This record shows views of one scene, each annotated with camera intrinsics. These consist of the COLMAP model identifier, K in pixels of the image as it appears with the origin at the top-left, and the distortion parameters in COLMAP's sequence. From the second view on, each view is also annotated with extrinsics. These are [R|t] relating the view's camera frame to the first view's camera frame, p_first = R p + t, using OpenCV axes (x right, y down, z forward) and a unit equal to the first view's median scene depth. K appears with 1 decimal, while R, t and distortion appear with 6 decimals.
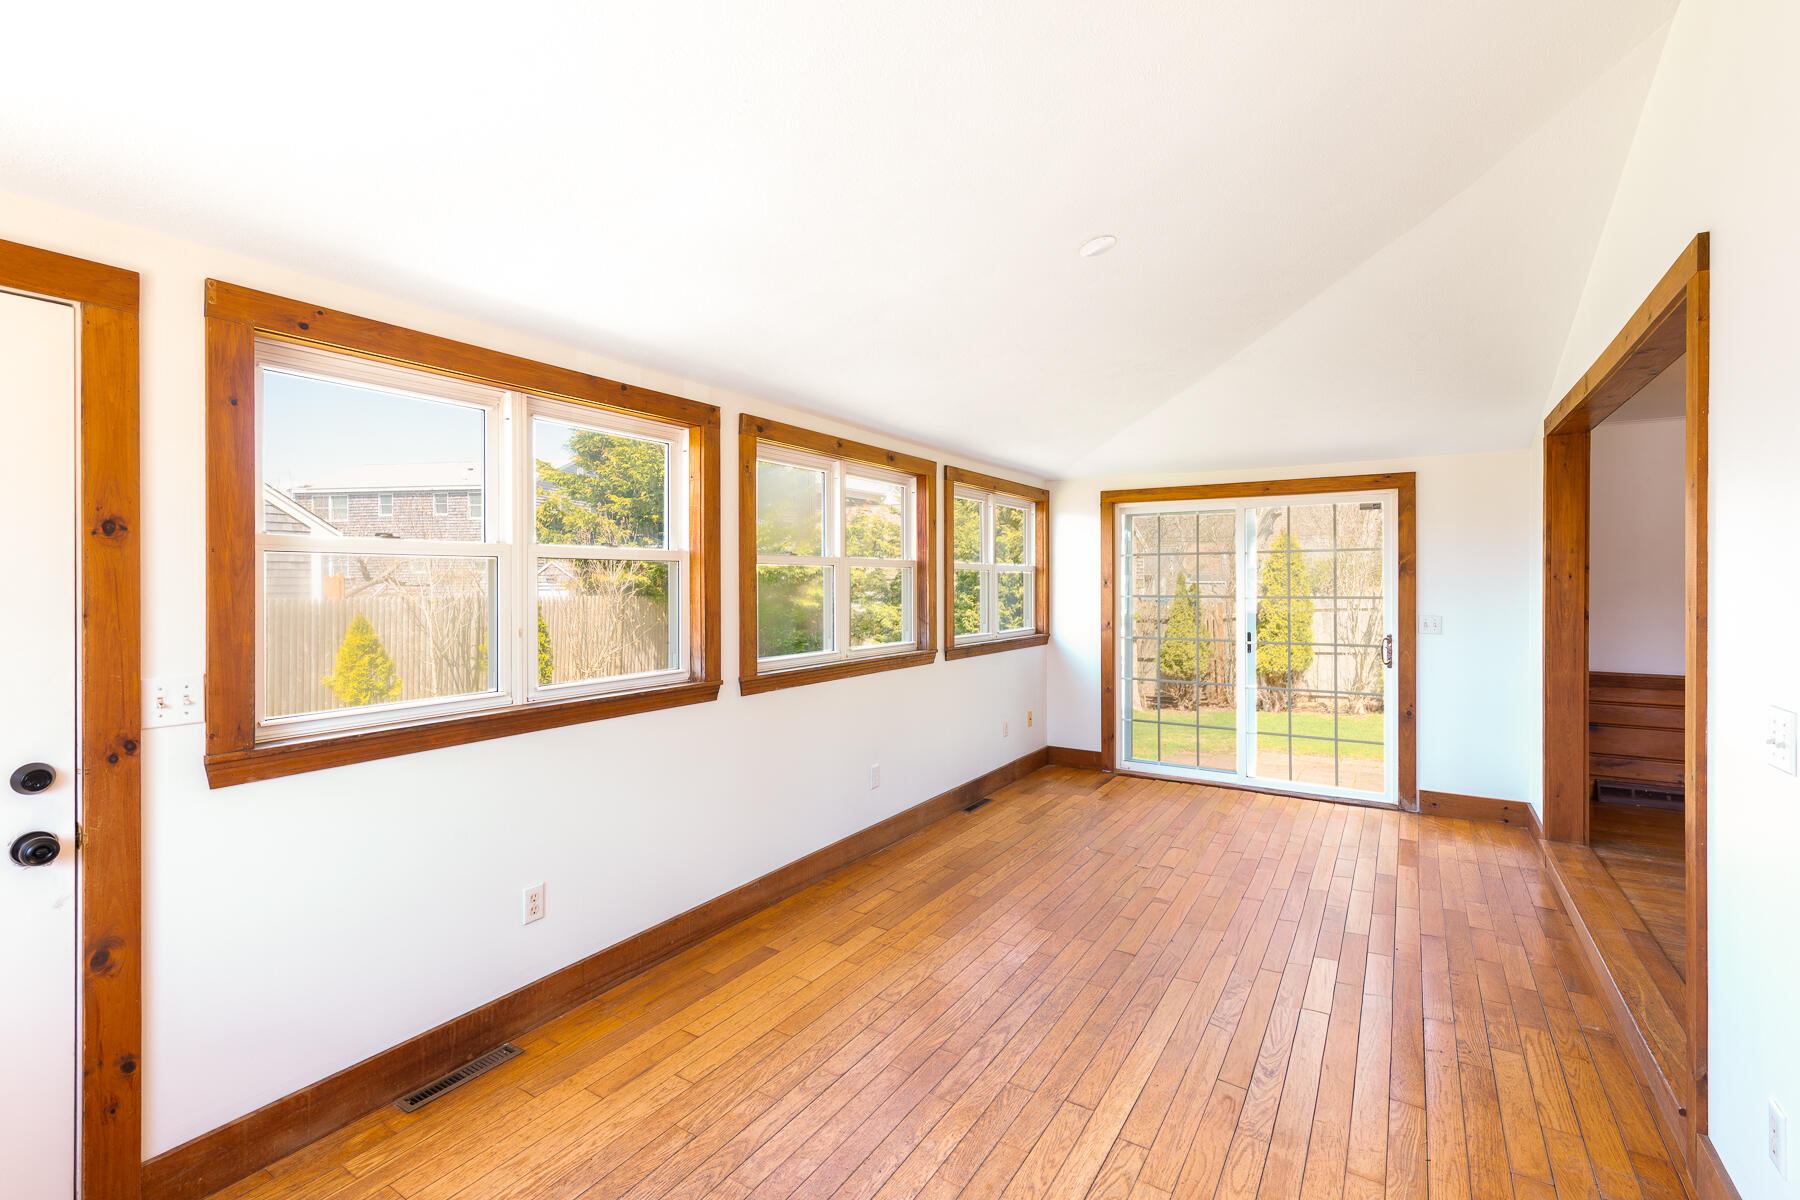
lens RADIAL K [[800.0, 0, 894.8], [0, 800.0, 584.4], [0, 0, 1]] dist [0.009295, -0.000180]
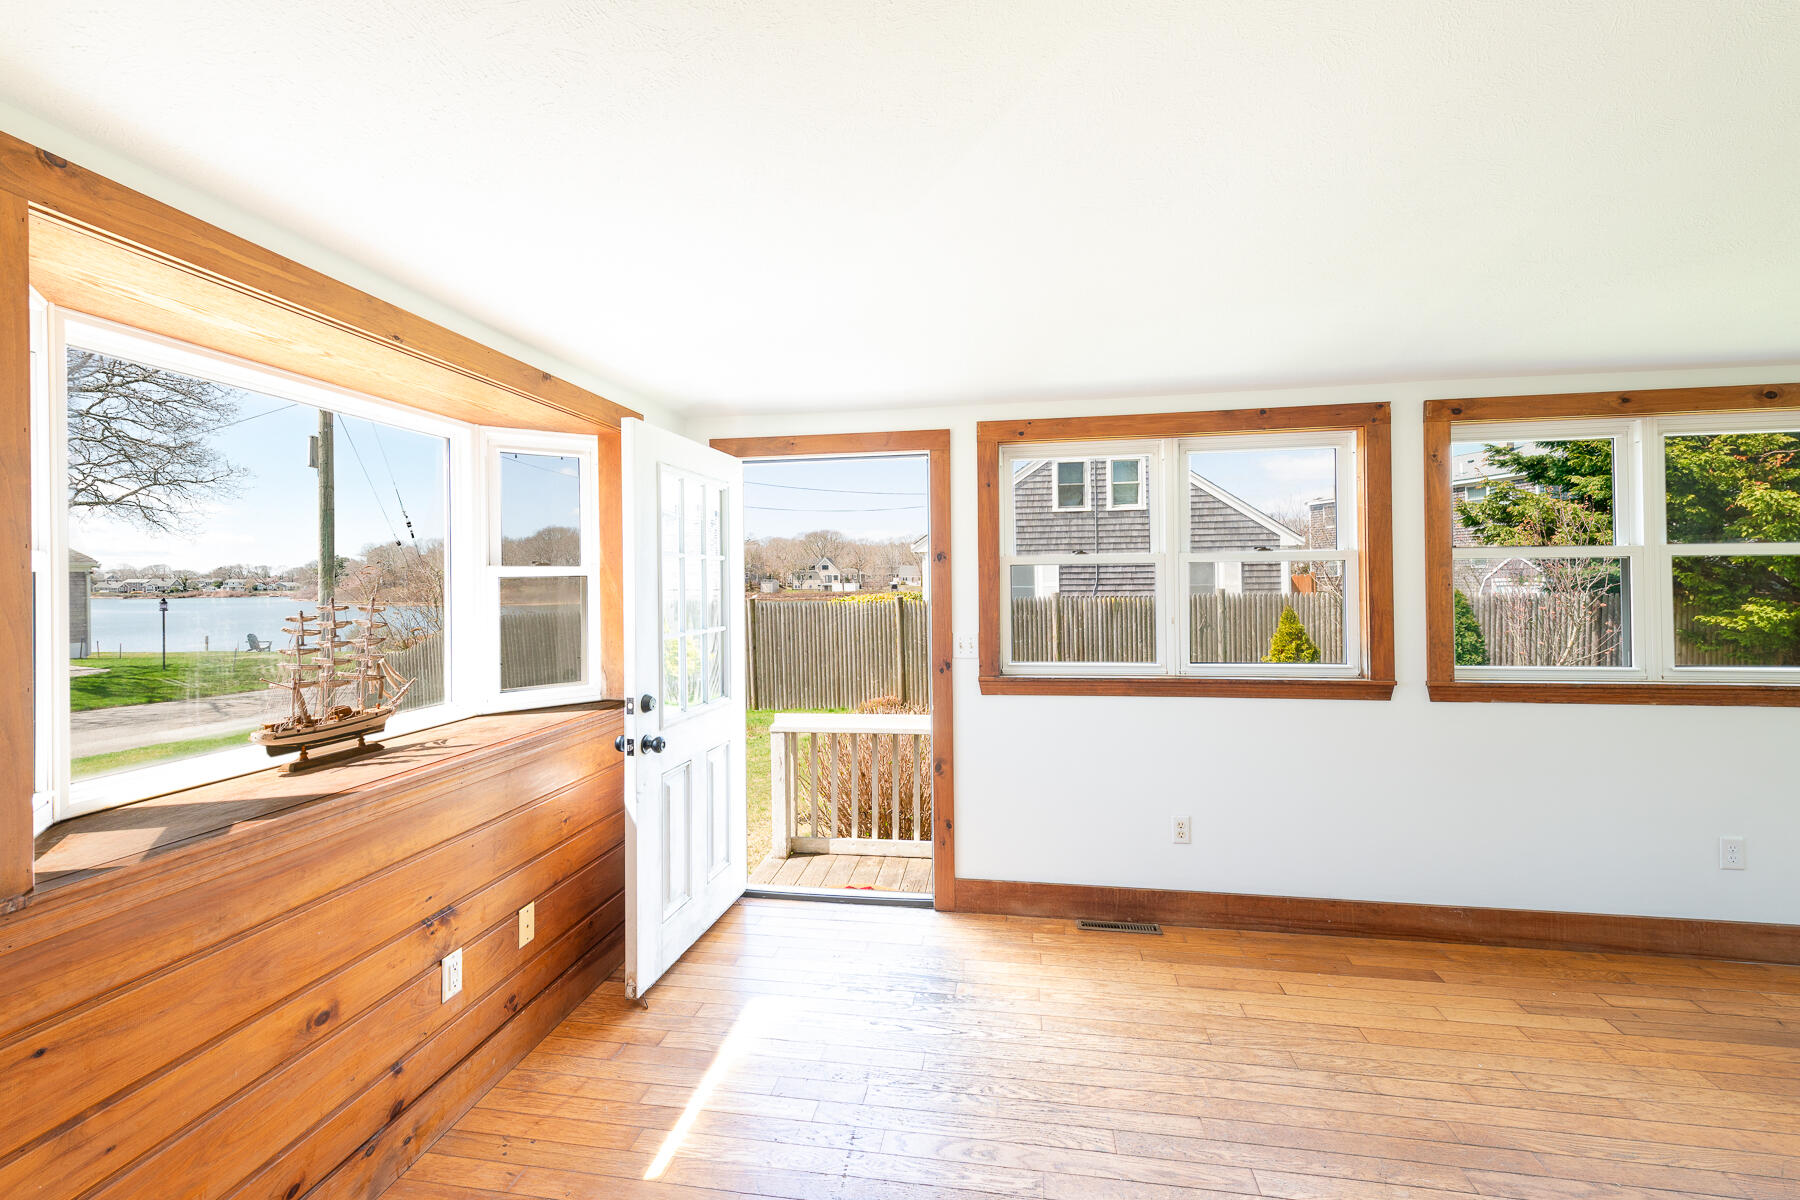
lens RADIAL K [[743.1, 0, 899.3], [0, 743.1, 575.7], [0, 0, 1]] dist [0.007644, -0.000515]
pose [[0.396814, -0.013122, -0.917805, 0.395457], [0.006212, 0.999913, -0.011610, -0.001410], [0.917878, -0.001094, 0.396861, 0.086922]]
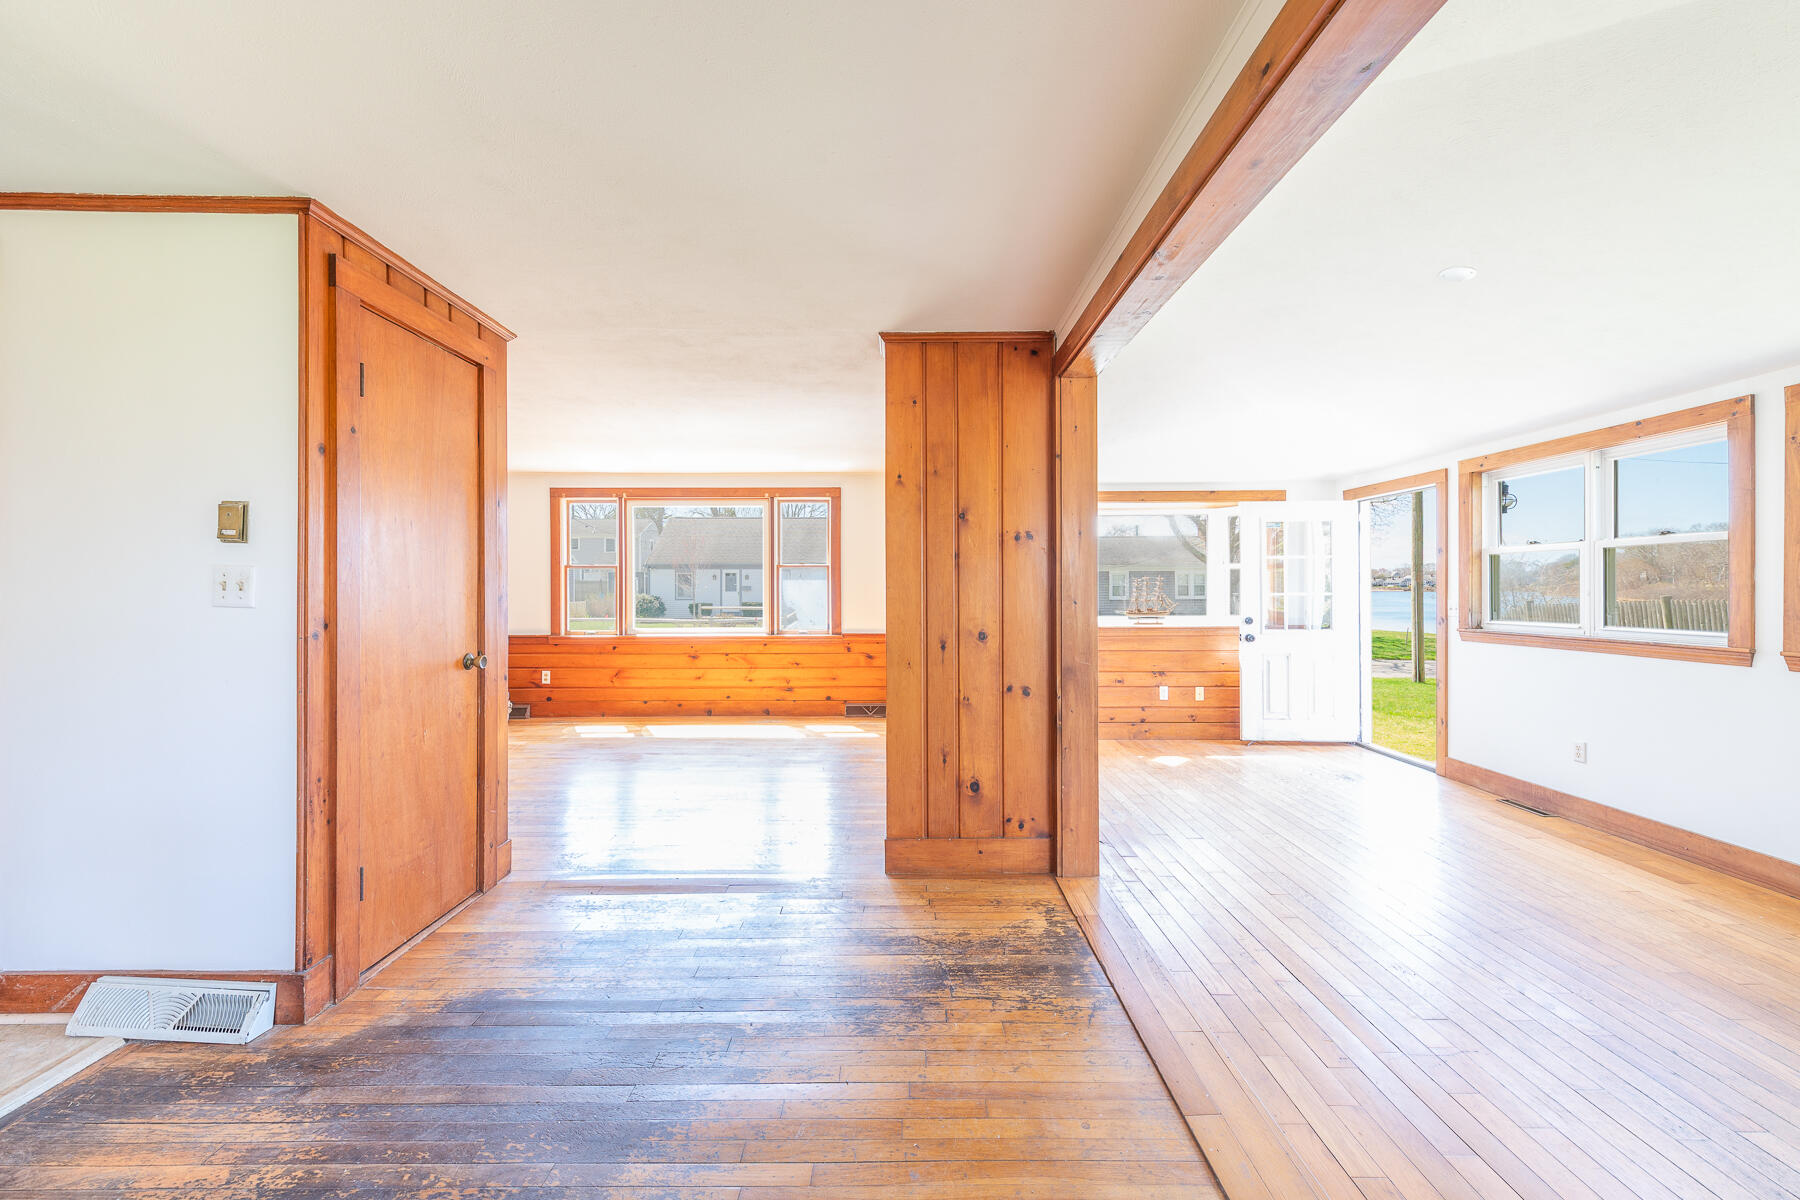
lens RADIAL K [[718.4, 0, 897.0], [0, 718.4, 587.8], [0, 0, 1]] dist [0.008757, -0.000122]
pose [[-0.844337, 0.004294, -0.535796, 1.320506], [0.002656, 0.999989, 0.003827, 0.032395], [0.535807, 0.001808, -0.844339, 1.257082]]
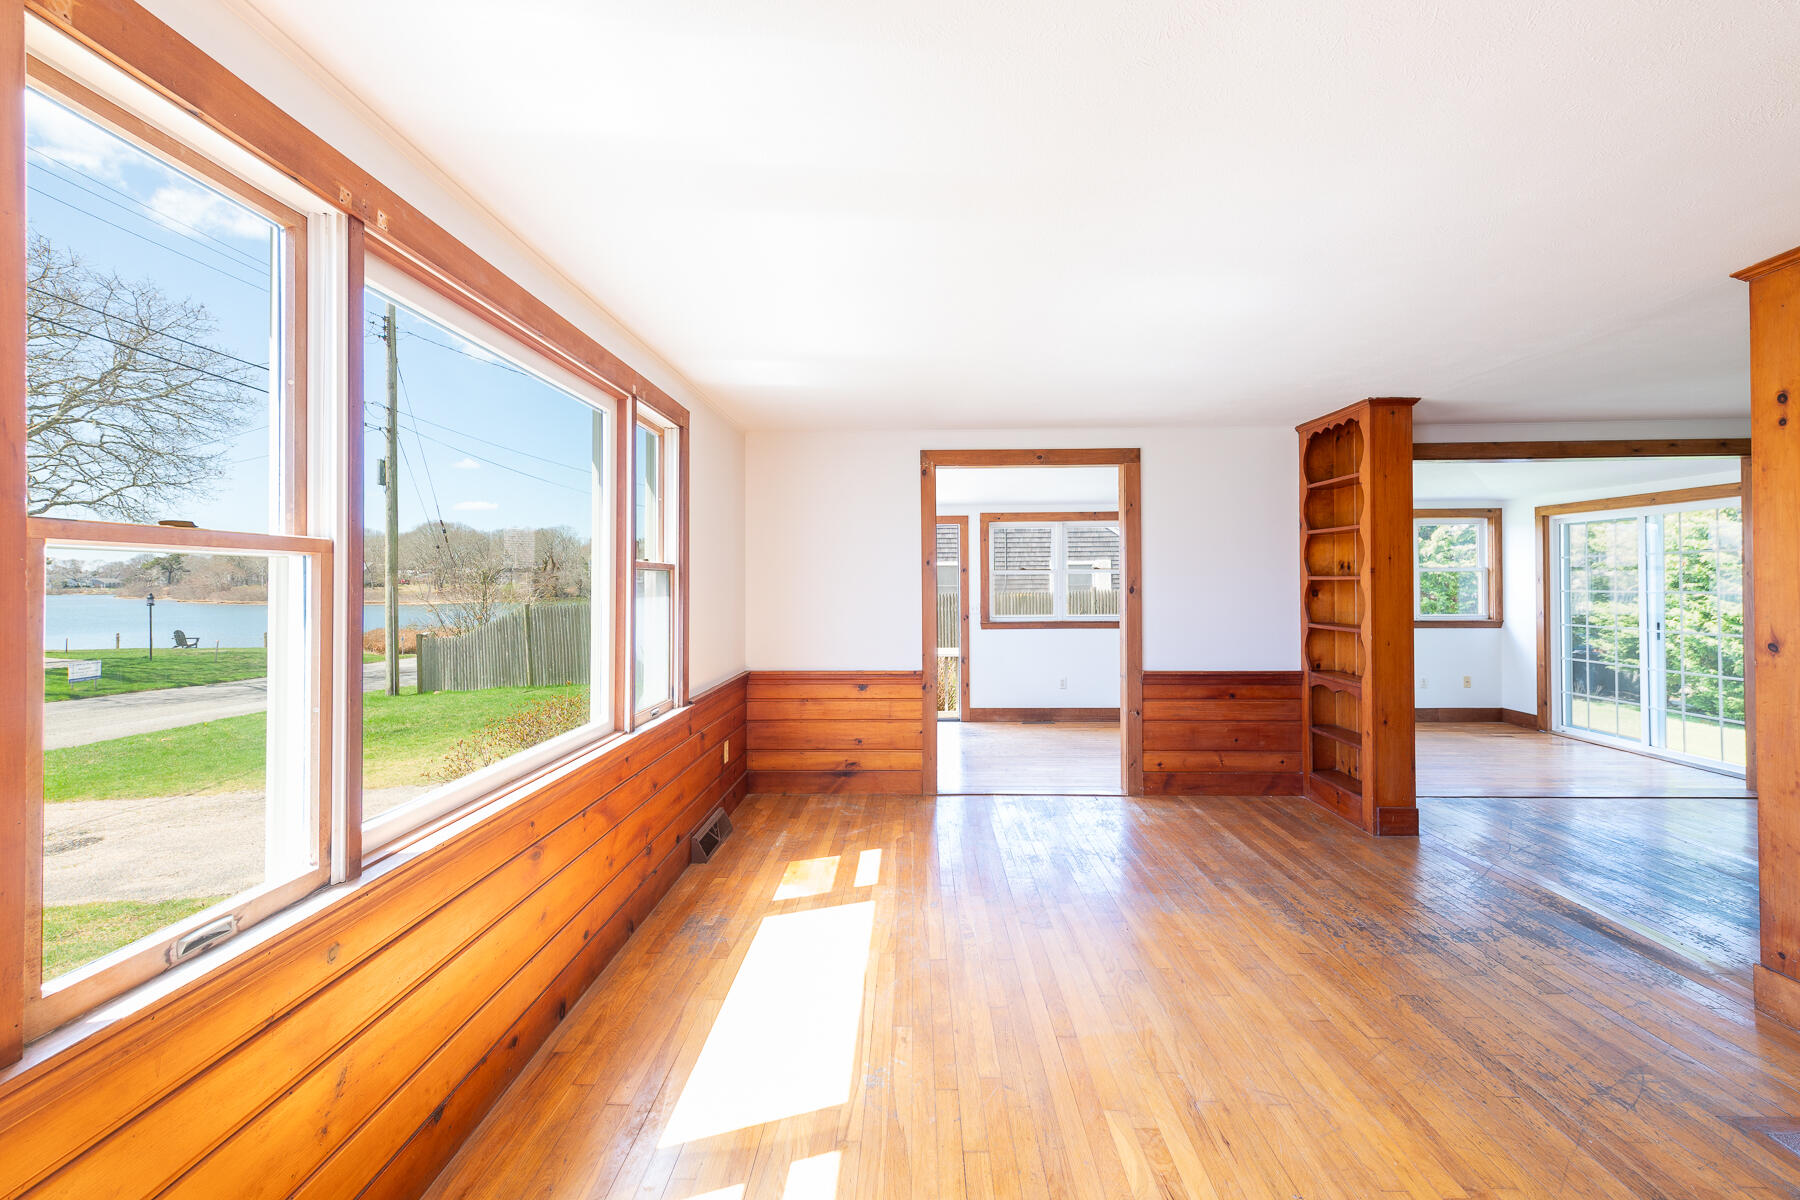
lens RADIAL K [[743.1, 0, 899.3], [0, 743.1, 575.7], [0, 0, 1]] dist [0.007644, -0.000515]
pose [[0.518669, -0.010658, -0.854909, 1.421033], [0.001954, 0.999934, -0.011281, 0.004664], [0.854973, 0.004180, 0.518656, -0.880735]]
